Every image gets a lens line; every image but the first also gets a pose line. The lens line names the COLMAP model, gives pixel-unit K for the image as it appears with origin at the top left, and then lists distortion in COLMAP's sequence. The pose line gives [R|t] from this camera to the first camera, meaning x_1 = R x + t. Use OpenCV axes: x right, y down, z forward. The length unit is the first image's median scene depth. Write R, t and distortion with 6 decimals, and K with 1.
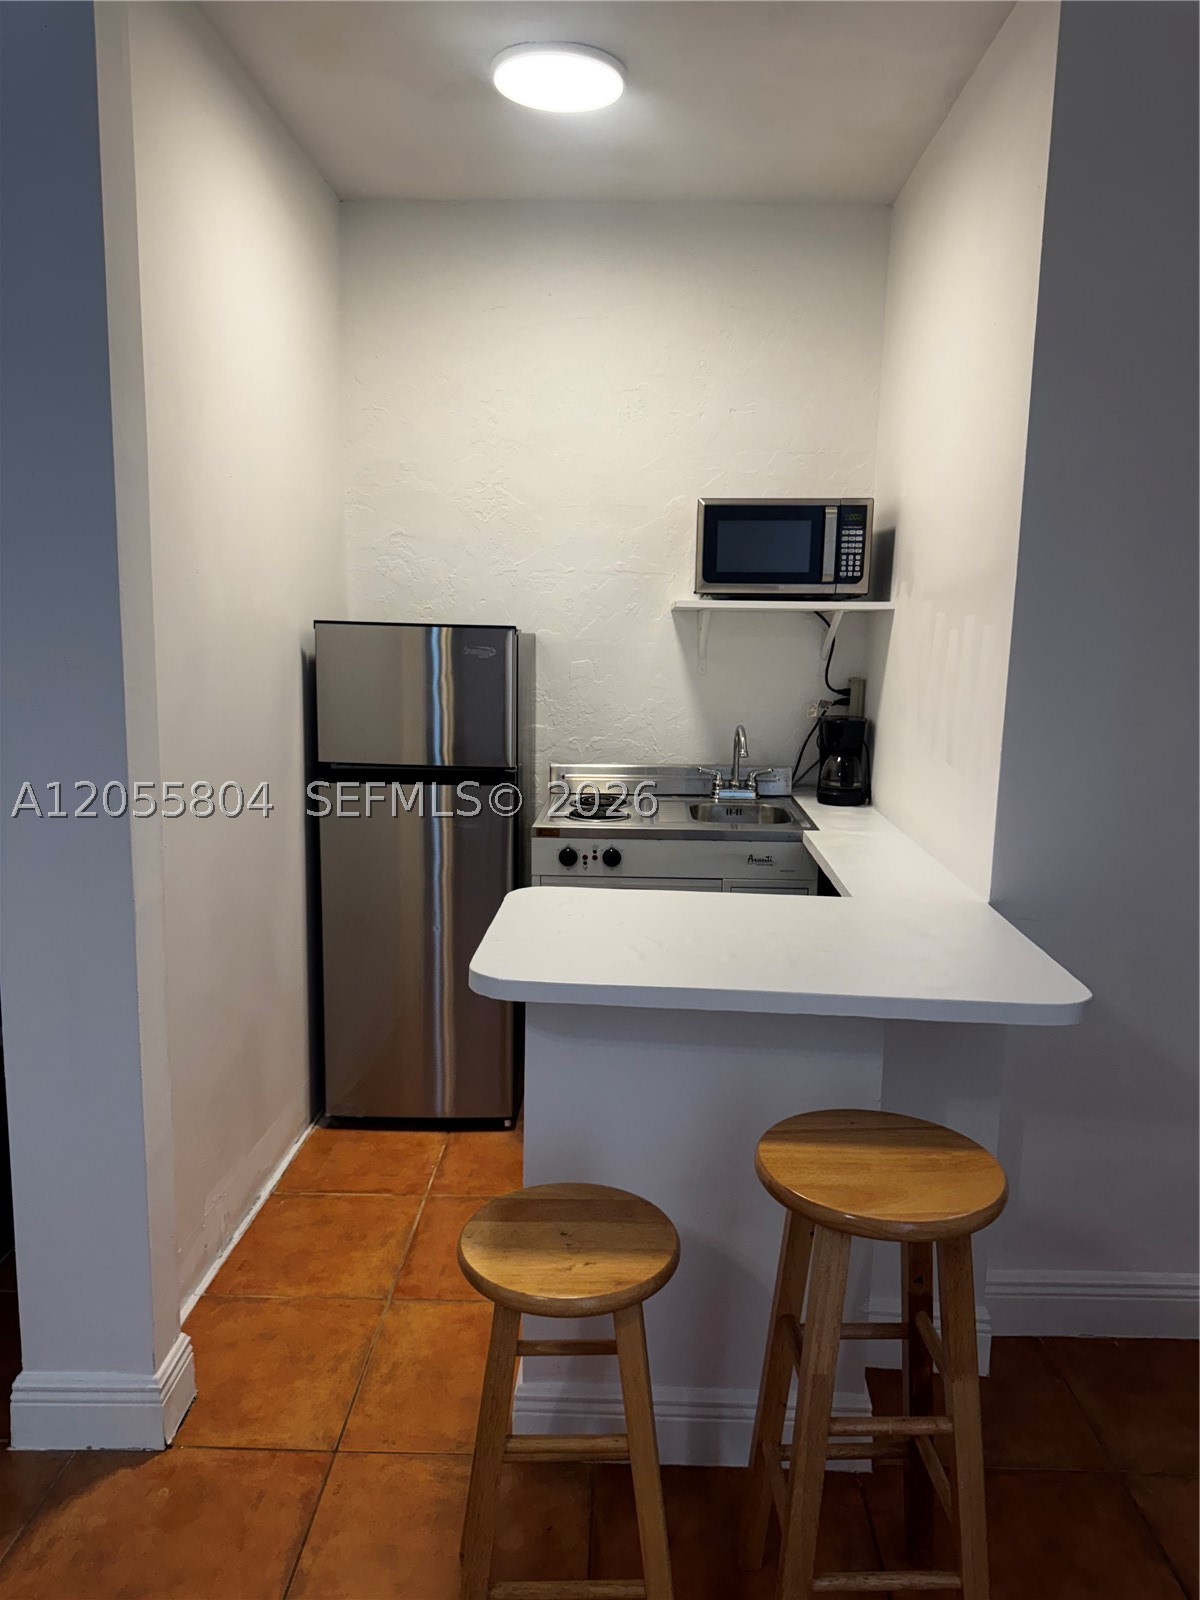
lens RADIAL K [[1111.2, 0, 600.0], [0, 1111.2, 800.0], [0, 0, 1]] dist [0.002898, -0.000734]
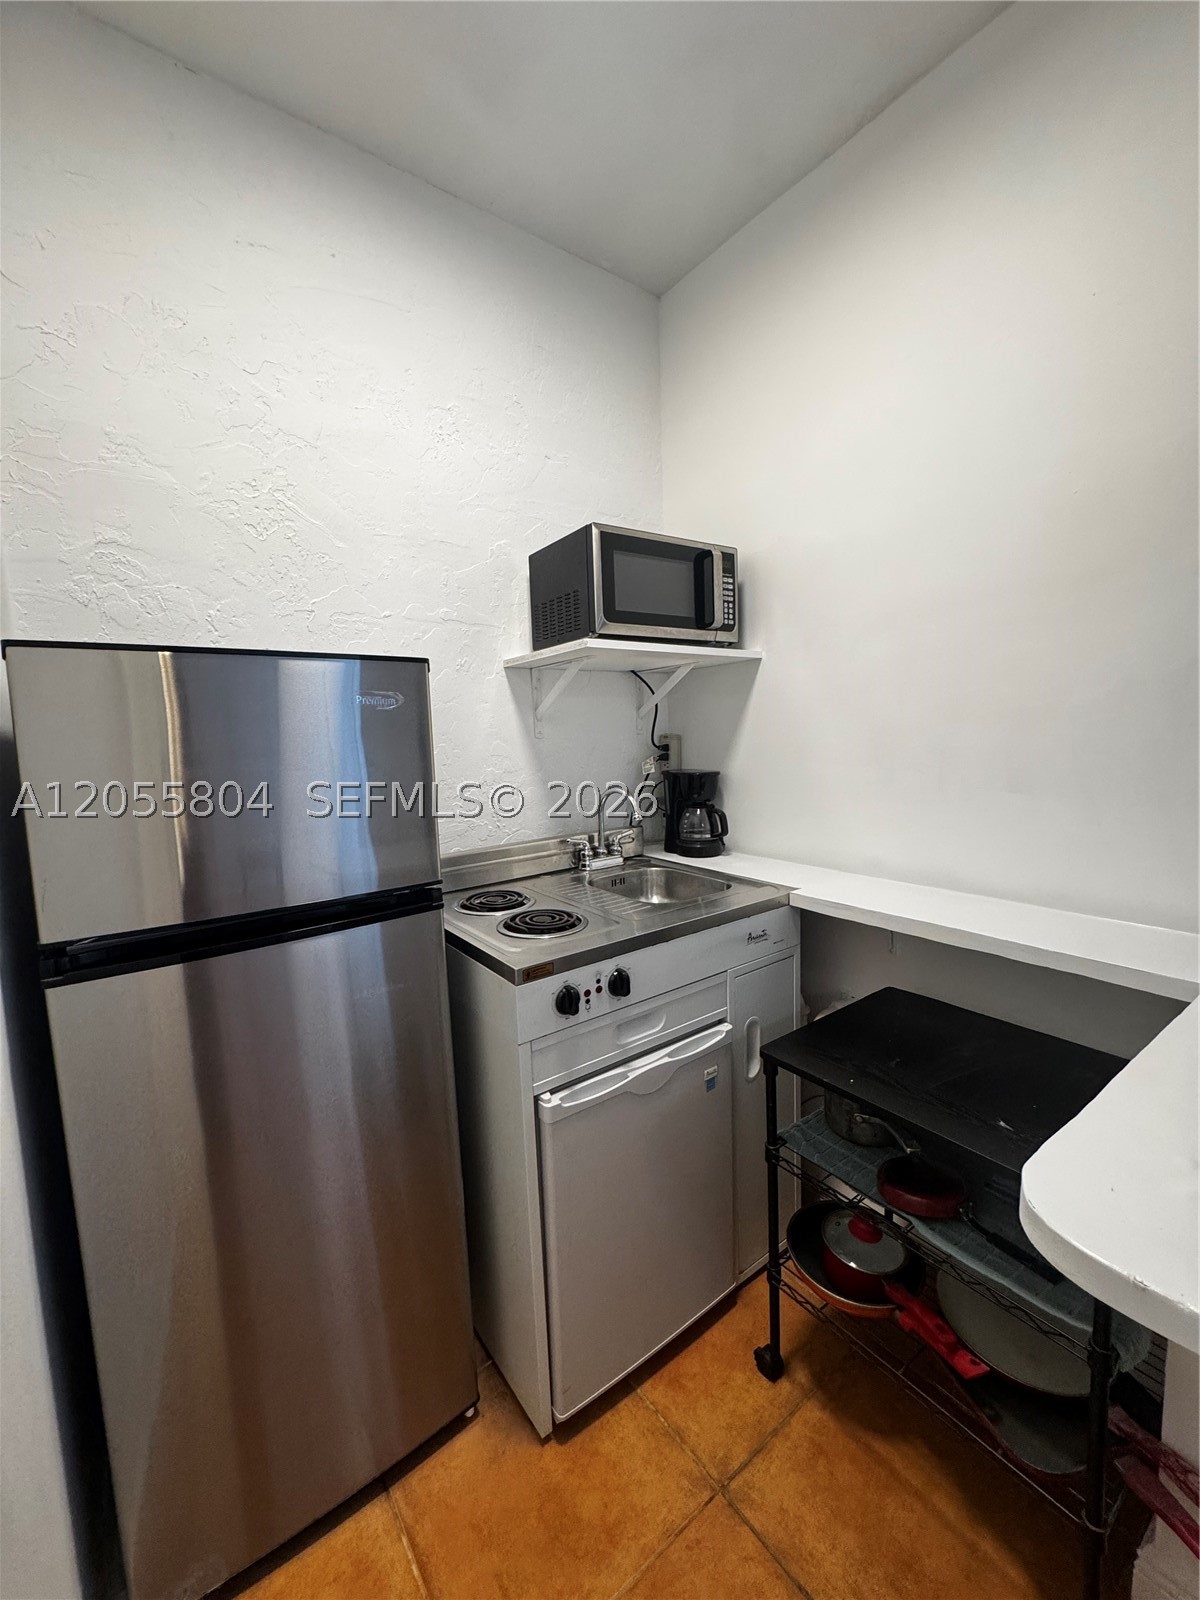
lens RADIAL K [[638.6, 0, 603.4], [0, 638.6, 790.9], [0, 0, 1]] dist [-0.016865, 0.000067]
pose [[0.786838, -0.096804, 0.609520, -0.205844], [0.140308, 0.989819, -0.023923, -0.053578], [-0.600999, 0.104344, 0.792409, 0.597007]]
